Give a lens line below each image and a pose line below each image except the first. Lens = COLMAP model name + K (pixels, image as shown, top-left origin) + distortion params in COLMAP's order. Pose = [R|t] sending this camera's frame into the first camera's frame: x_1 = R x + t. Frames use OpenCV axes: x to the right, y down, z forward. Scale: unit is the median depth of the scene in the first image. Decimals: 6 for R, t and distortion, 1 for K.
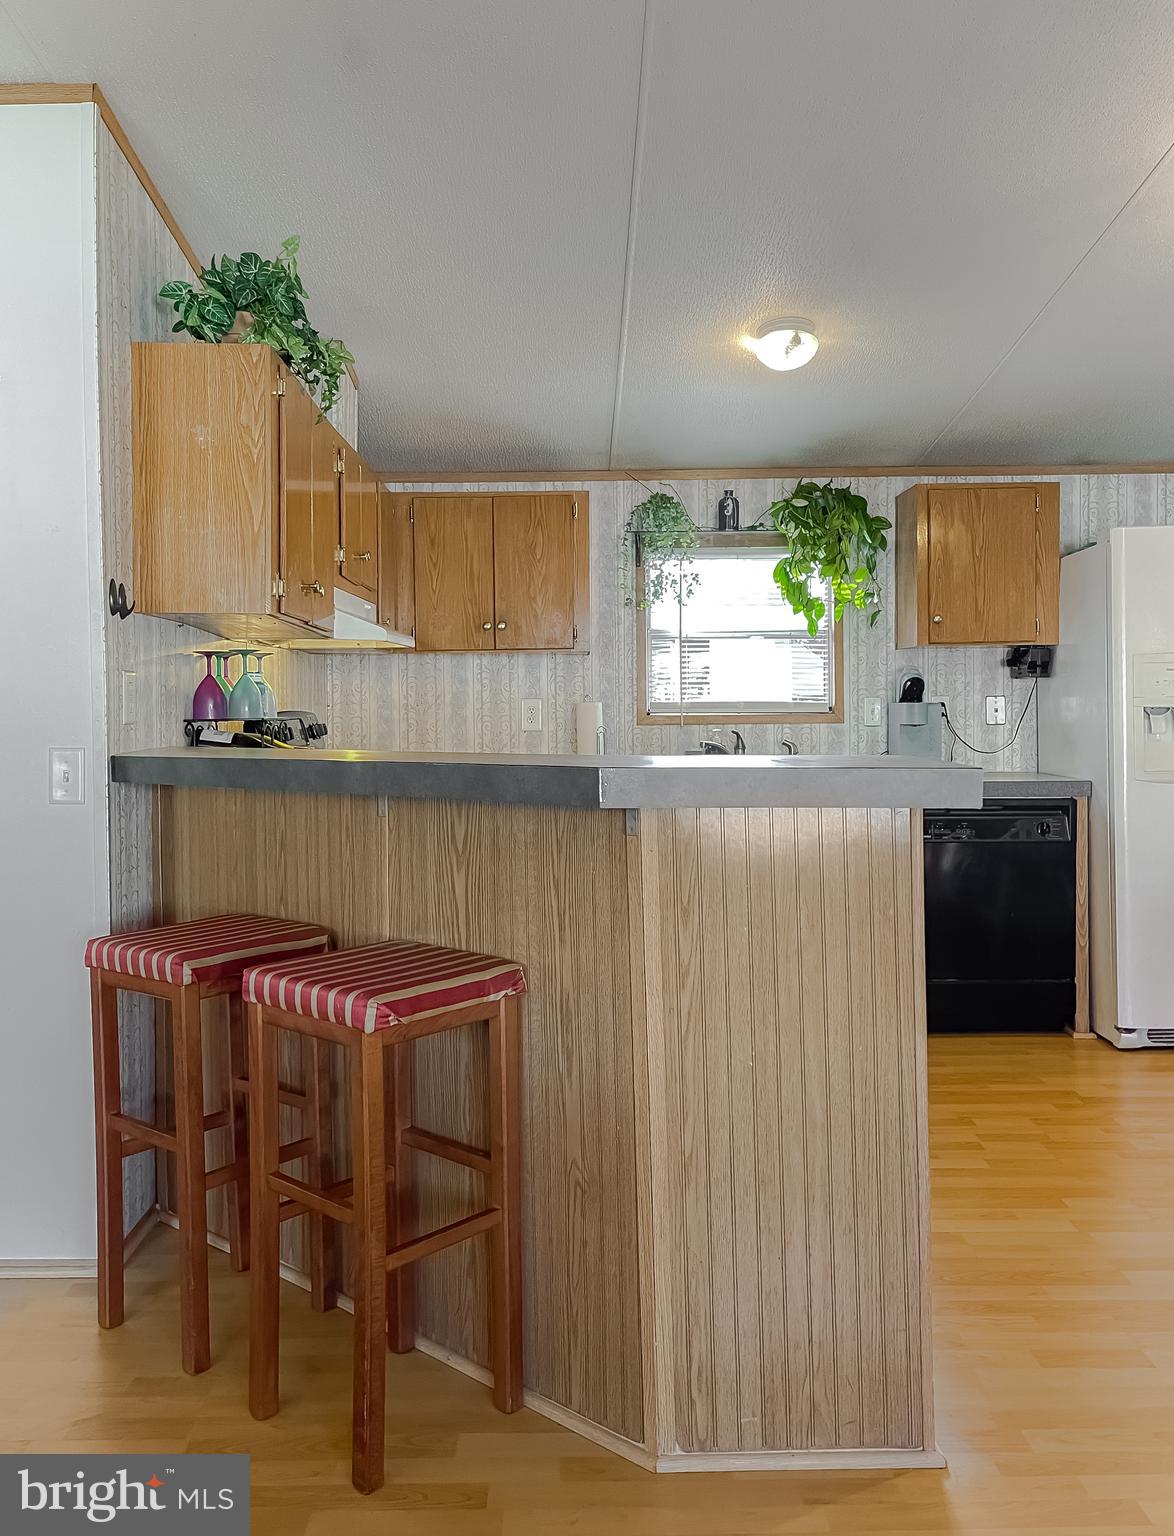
lens RADIAL K [[1259.7, 0, 569.5], [0, 1259.7, 736.3], [0, 0, 1]] dist [0.023490, -0.001541]
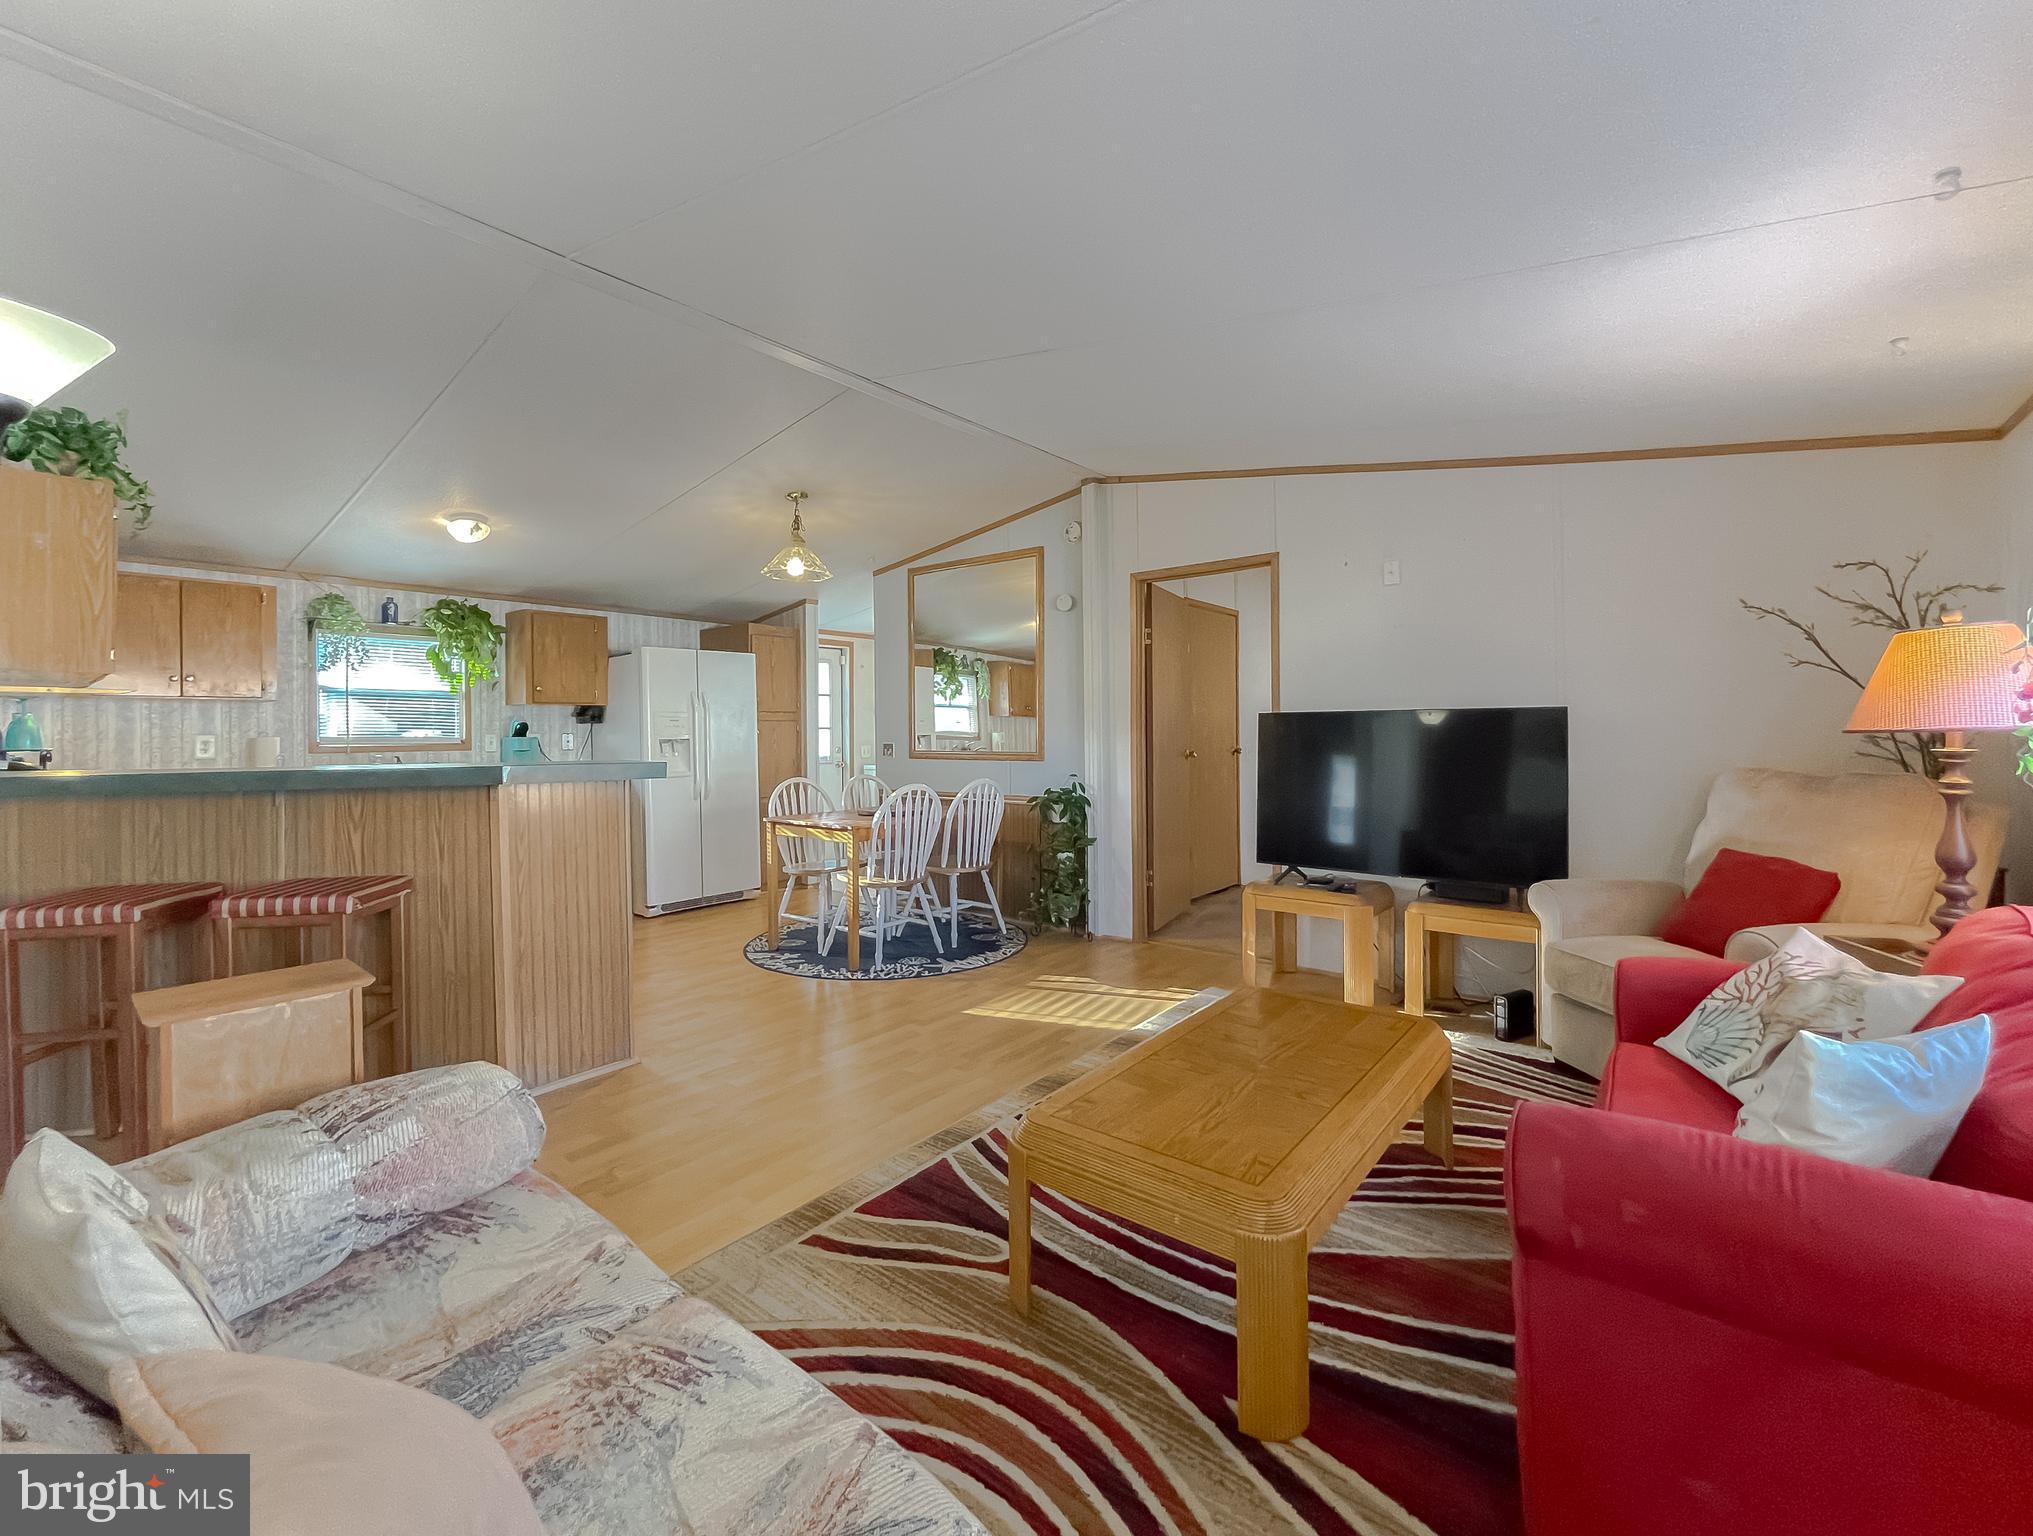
lens RADIAL K [[856.2, 0, 1015.9], [0, 856.2, 726.7], [0, 0, 1]] dist [-0.018114, 0.010142]
pose [[0.622002, 0.009685, 0.782955, -0.210414], [0.021810, 0.999321, -0.029688, 0.007155], [-0.782711, 0.035543, 0.621369, -0.223955]]
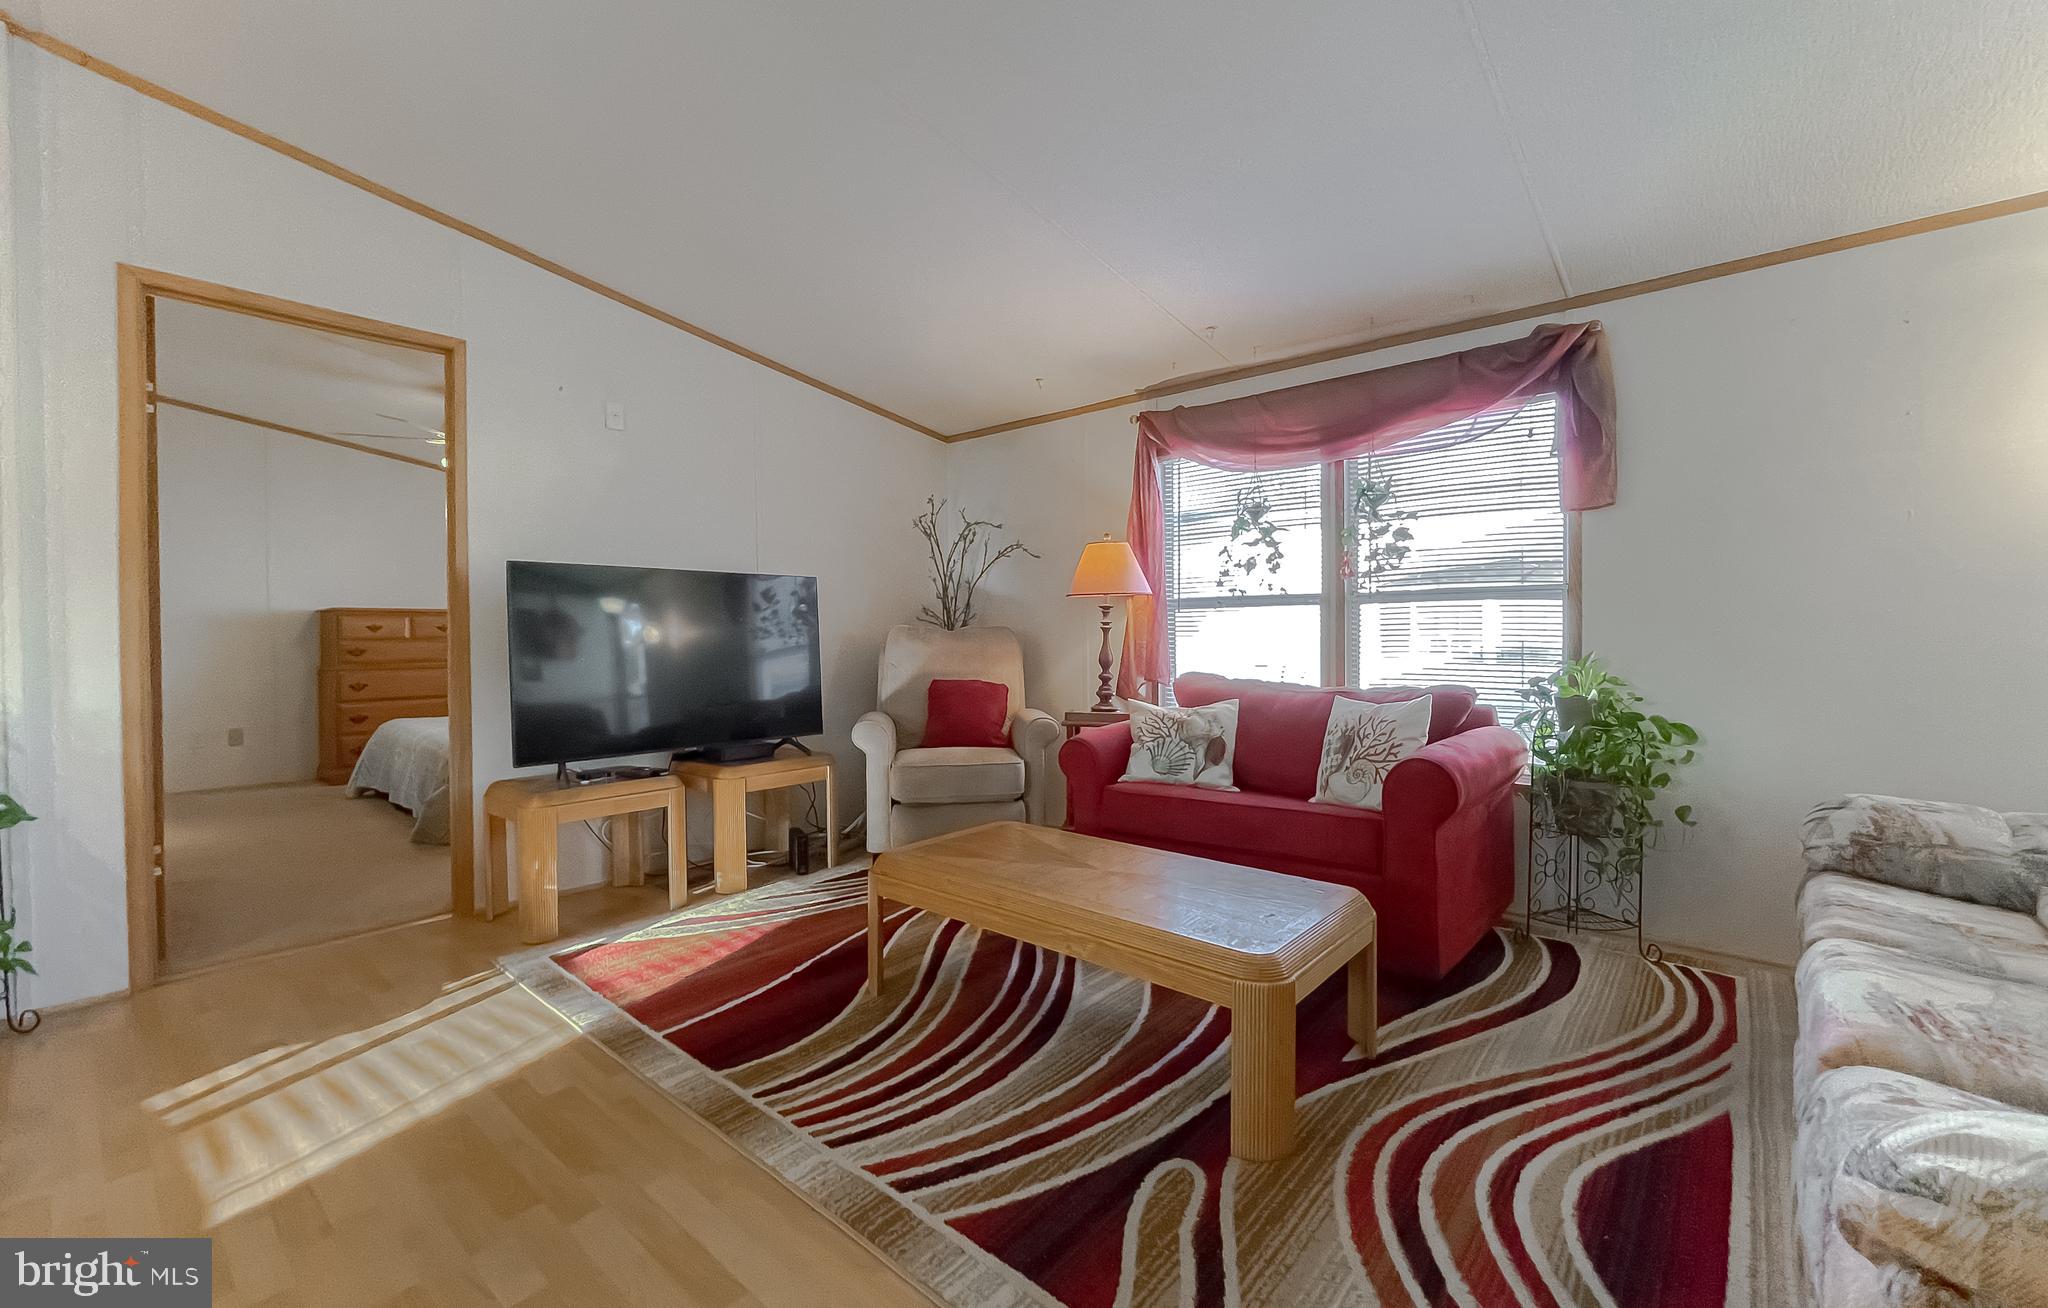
lens RADIAL K [[839.5, 0, 1016.0], [0, 839.5, 639.3], [0, 0, 1]] dist [-0.001151, 0.000061]
pose [[-0.754917, 0.010927, 0.655729, -0.063177], [0.032502, 0.999256, 0.020766, 0.028749], [-0.655014, 0.036989, -0.754711, 0.327177]]
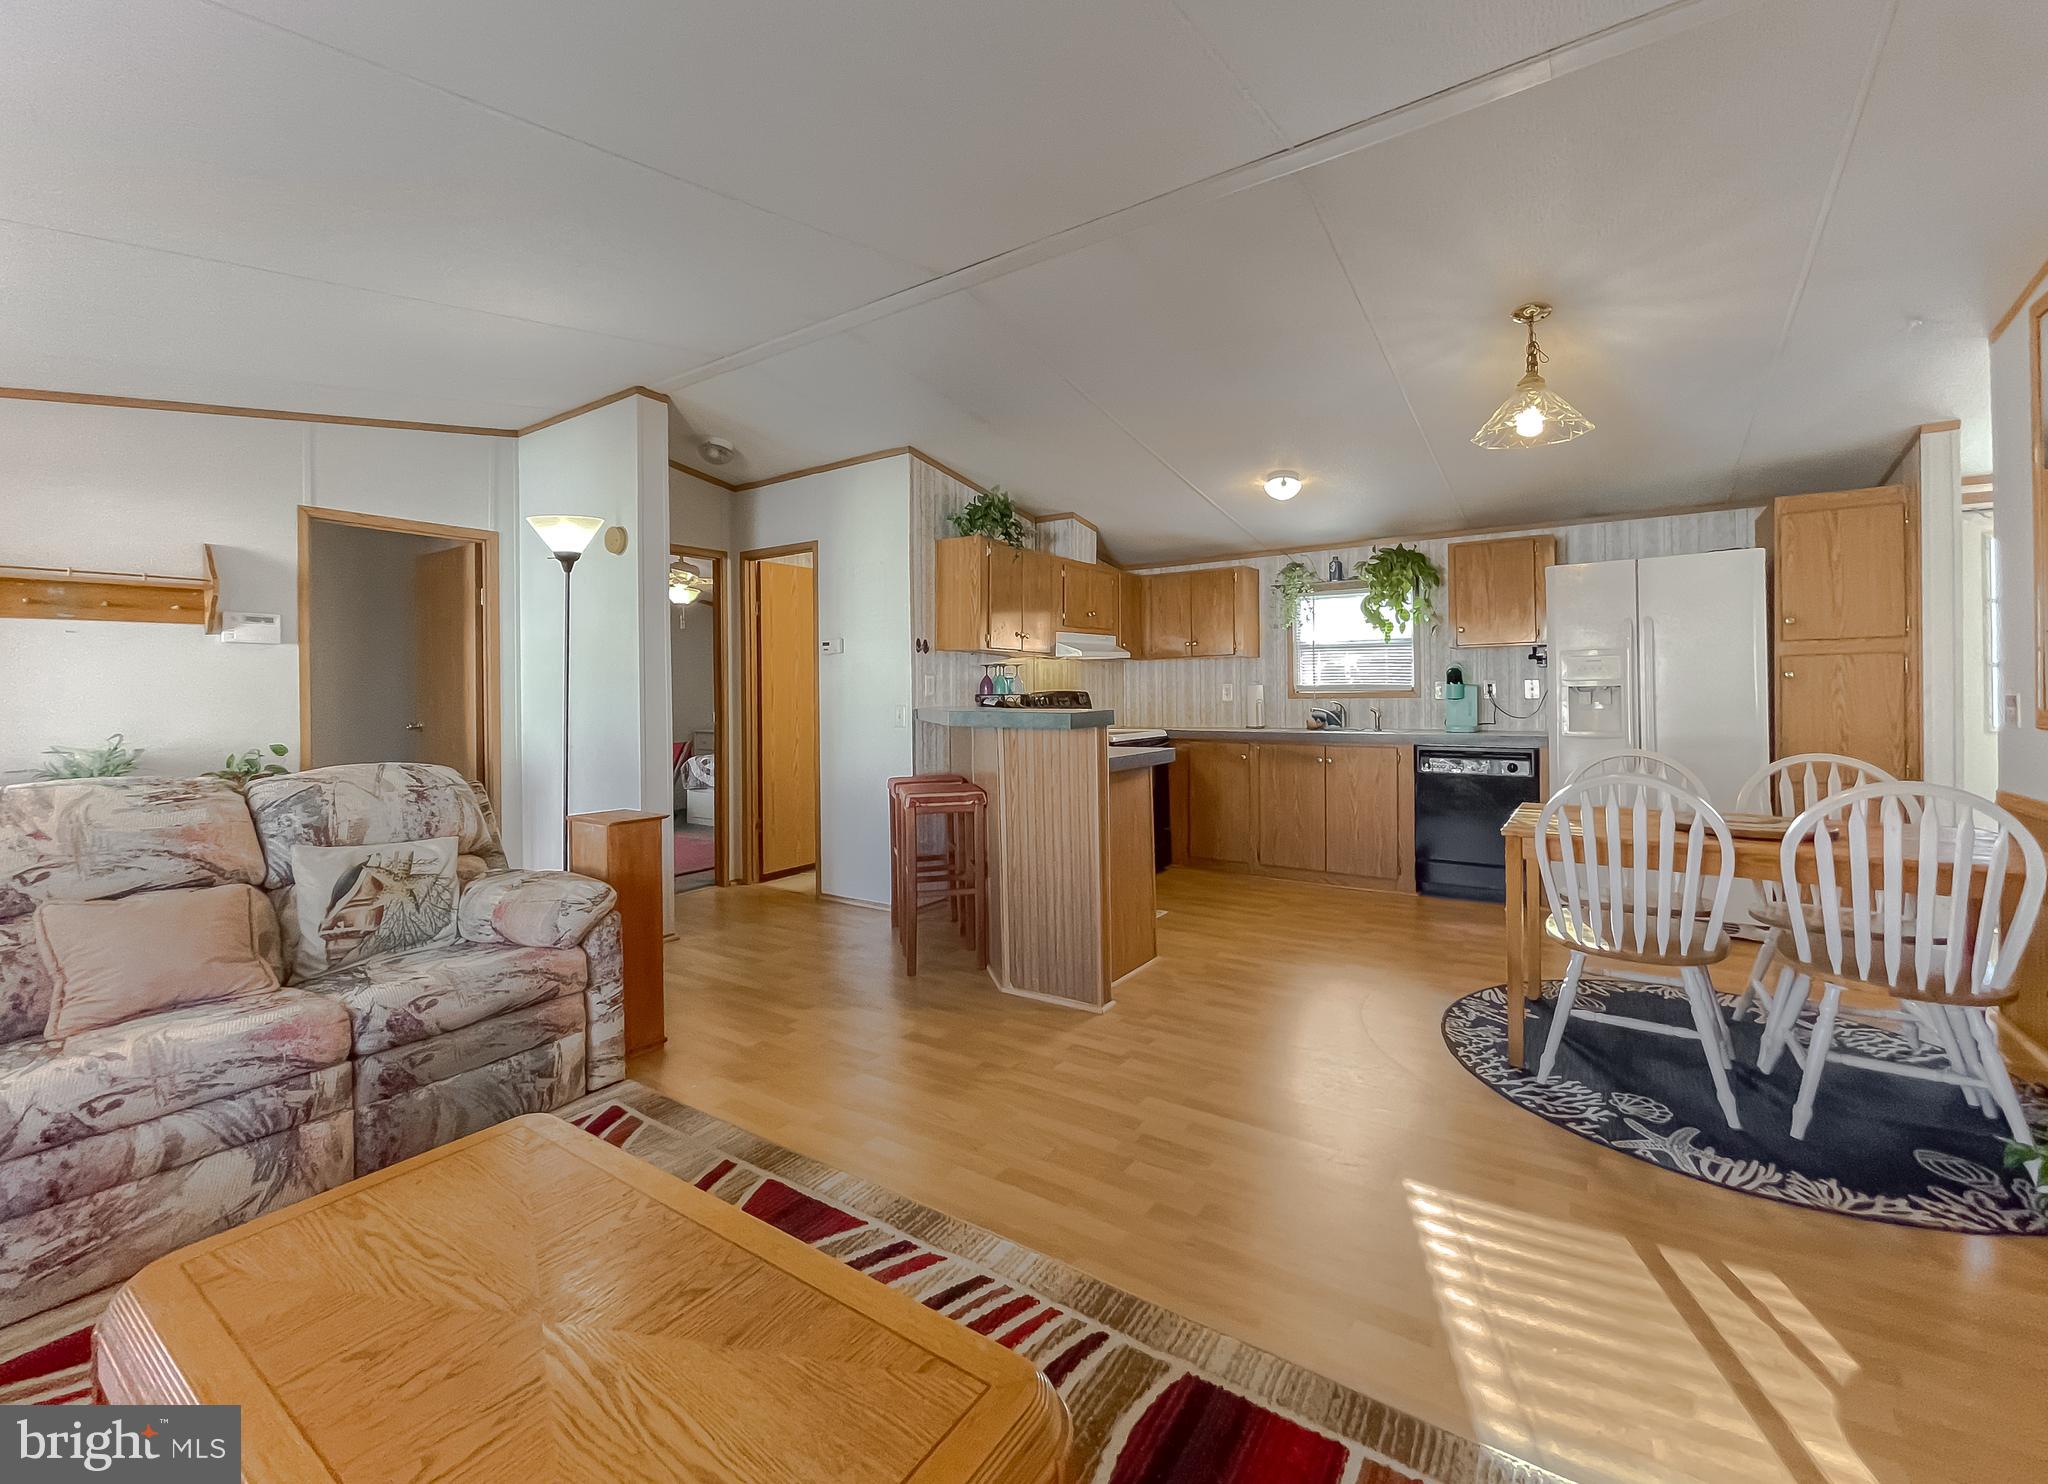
lens RADIAL K [[858.9, 0, 1019.9], [0, 858.9, 694.4], [0, 0, 1]] dist [-0.000227, 0.000600]
pose [[0.825220, 0.000067, -0.564811, 0.435770], [-0.008783, 0.999881, -0.012714, 0.003661], [0.564743, 0.015452, 0.825122, -0.164623]]
